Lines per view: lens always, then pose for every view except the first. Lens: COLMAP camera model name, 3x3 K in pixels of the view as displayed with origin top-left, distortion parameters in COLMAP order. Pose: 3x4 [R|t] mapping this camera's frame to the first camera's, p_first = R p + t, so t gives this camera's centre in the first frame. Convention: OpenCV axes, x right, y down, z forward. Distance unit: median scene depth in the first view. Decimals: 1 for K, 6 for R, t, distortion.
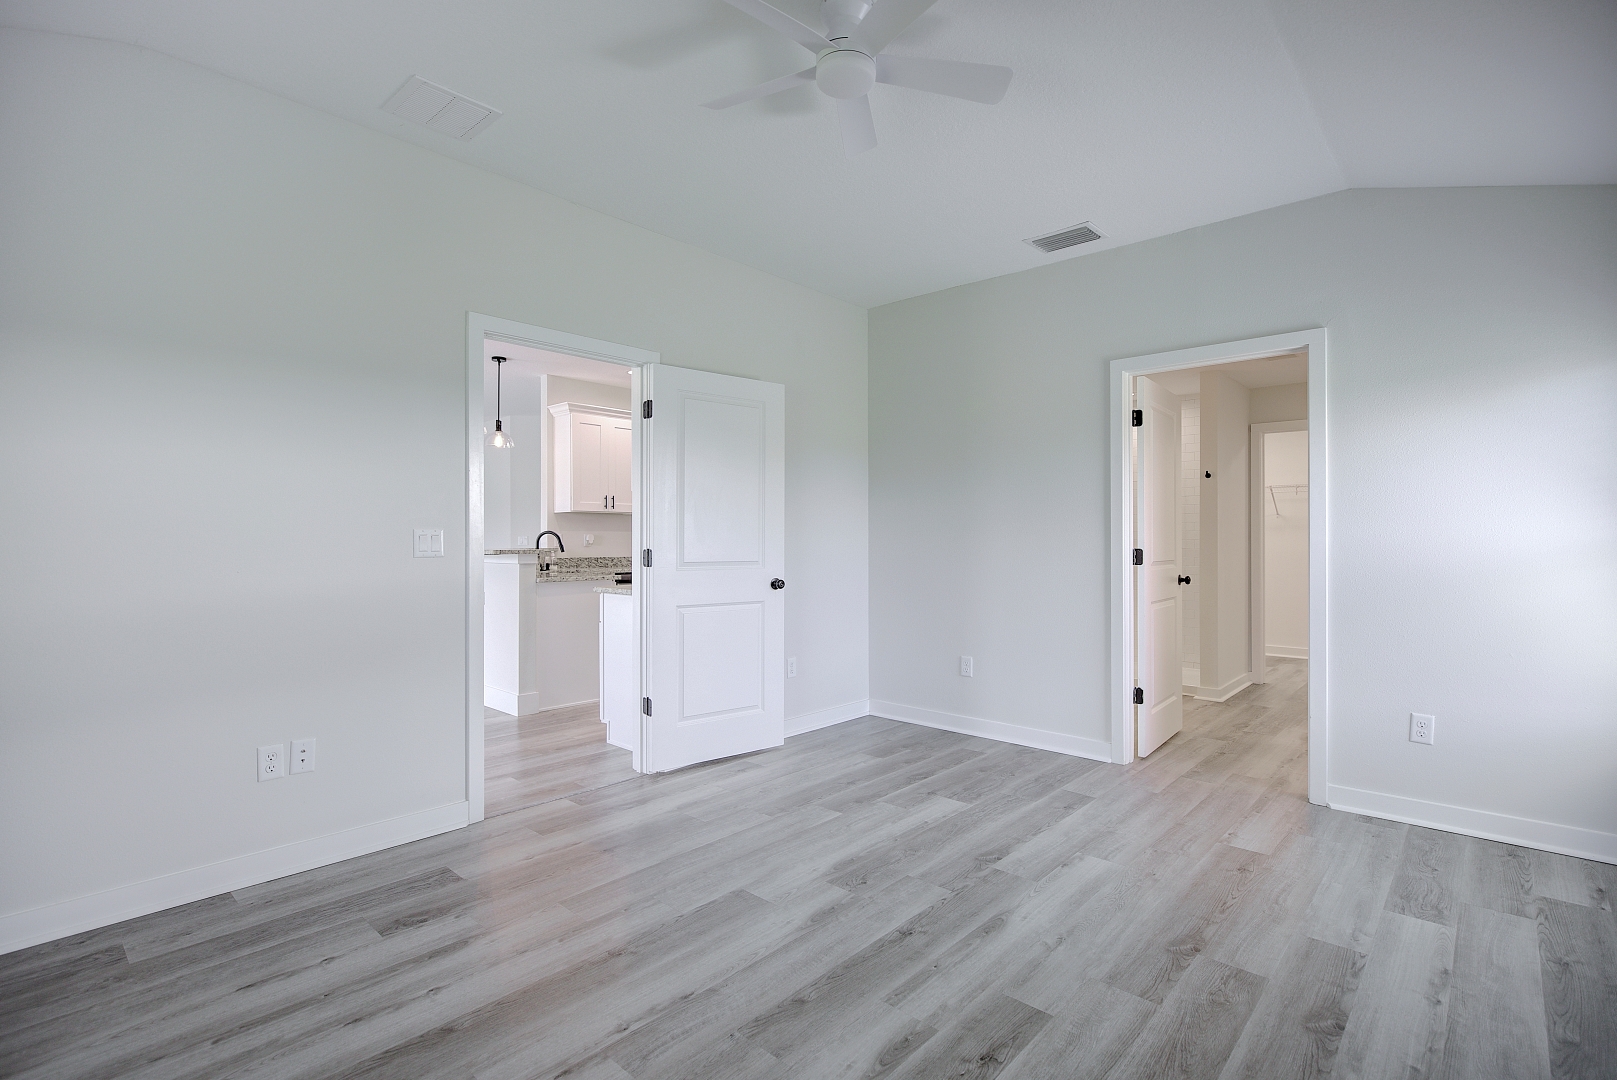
lens RADIAL K [[769.1, 0, 837.7], [0, 769.1, 546.9], [0, 0, 1]] dist [-0.002453, 0.000883]
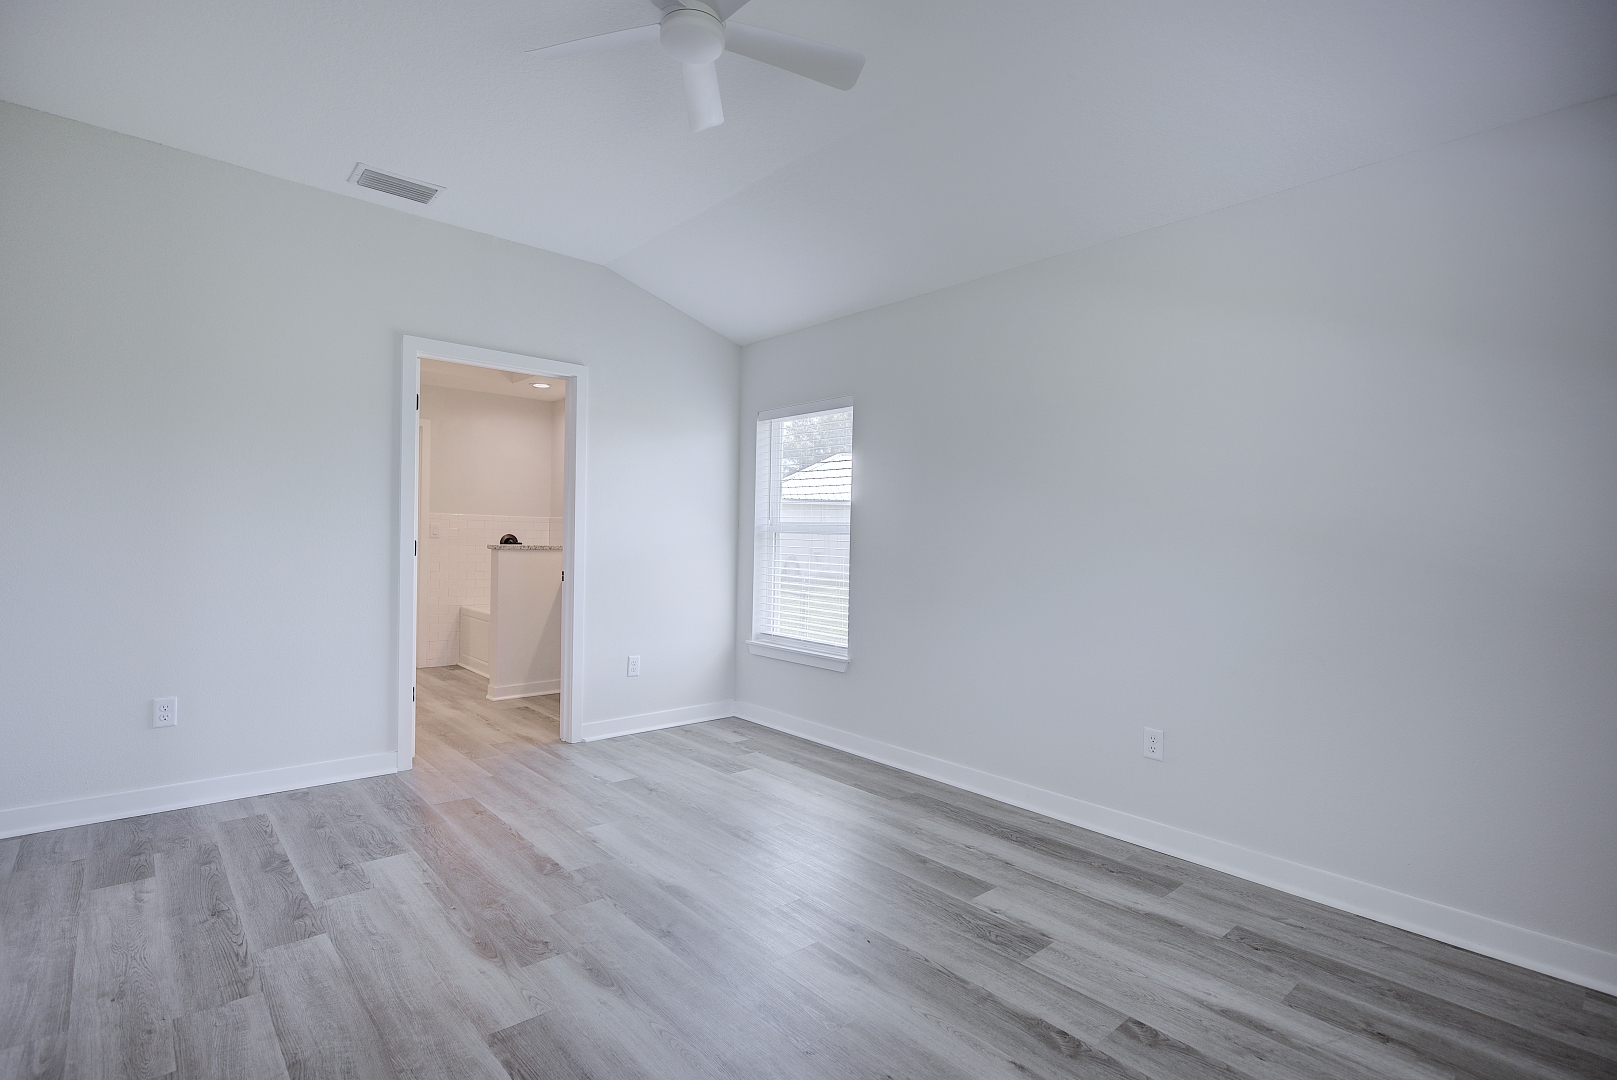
lens RADIAL K [[769.1, 0, 814.3], [0, 769.1, 535.9], [0, 0, 1]] dist [-0.002453, 0.000883]
pose [[0.114639, 0.002373, 0.993404, -0.711289], [-0.010345, 0.999946, -0.001195, -0.006443], [-0.993353, -0.010140, 0.114658, 0.578071]]
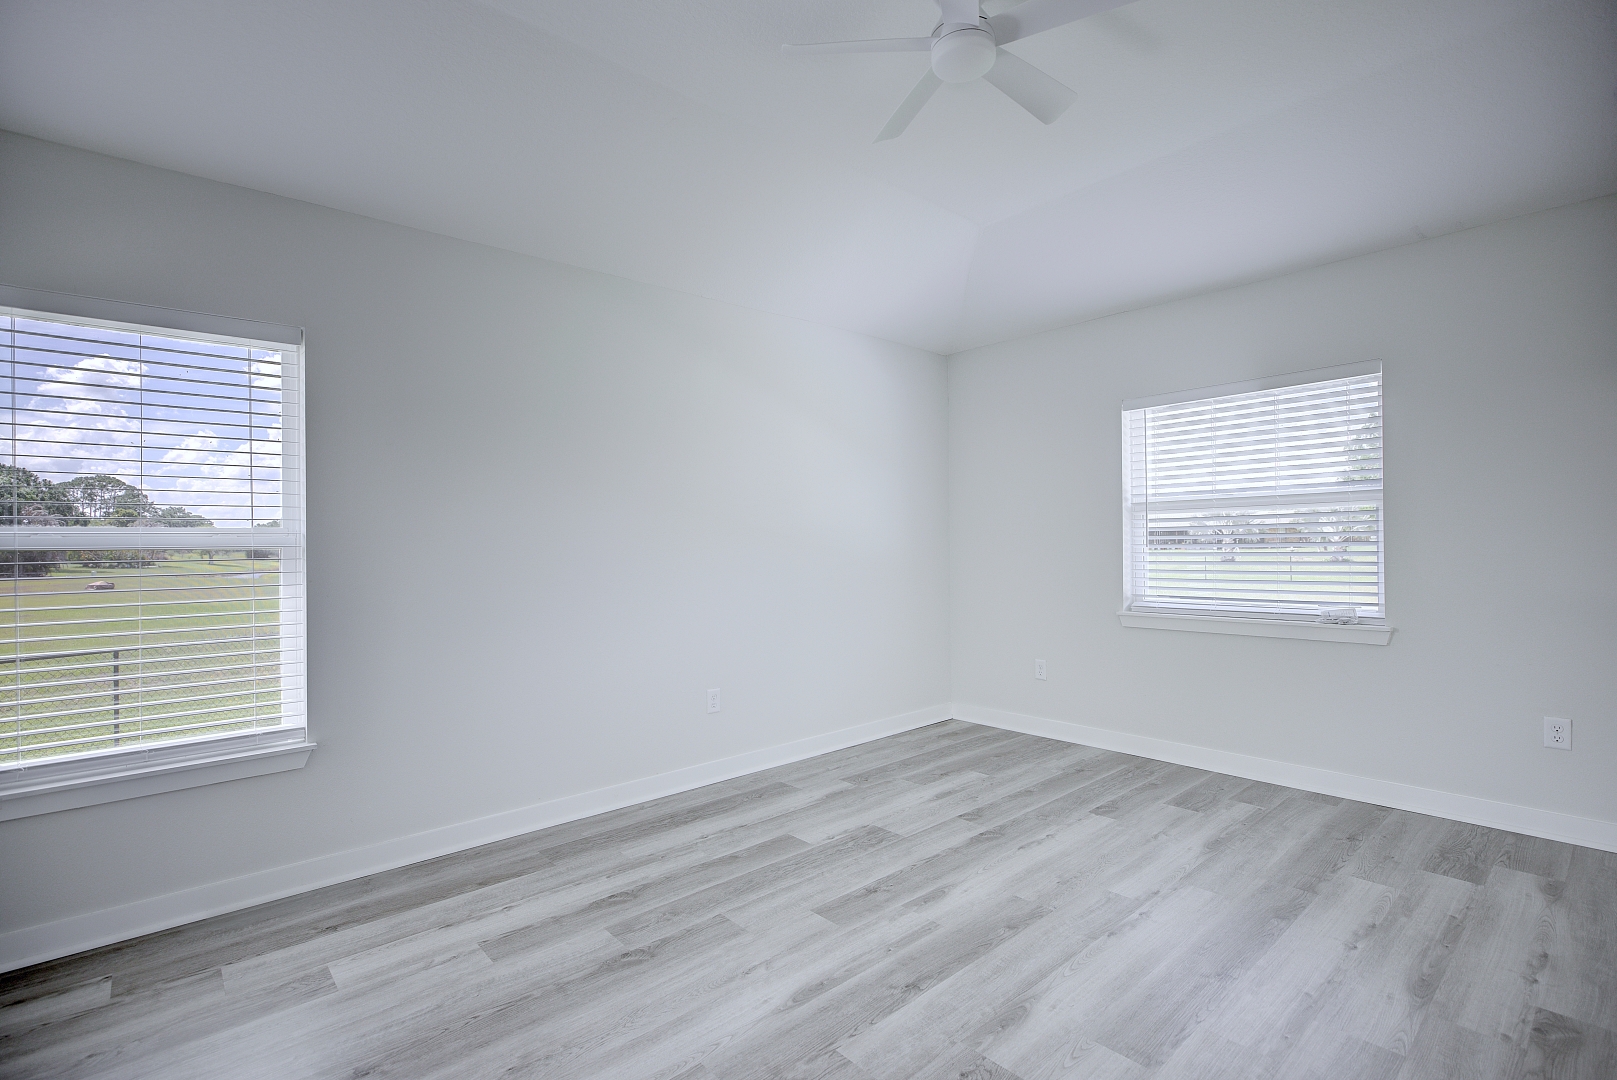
lens RADIAL K [[721.9, 0, 811.8], [0, 721.9, 538.3], [0, 0, 1]] dist [0.000189, -0.000168]
pose [[-0.989822, 0.014313, 0.141592, 0.064175], [0.015230, 0.999869, 0.005392, -0.021316], [-0.141496, 0.007494, -0.989910, 1.512974]]
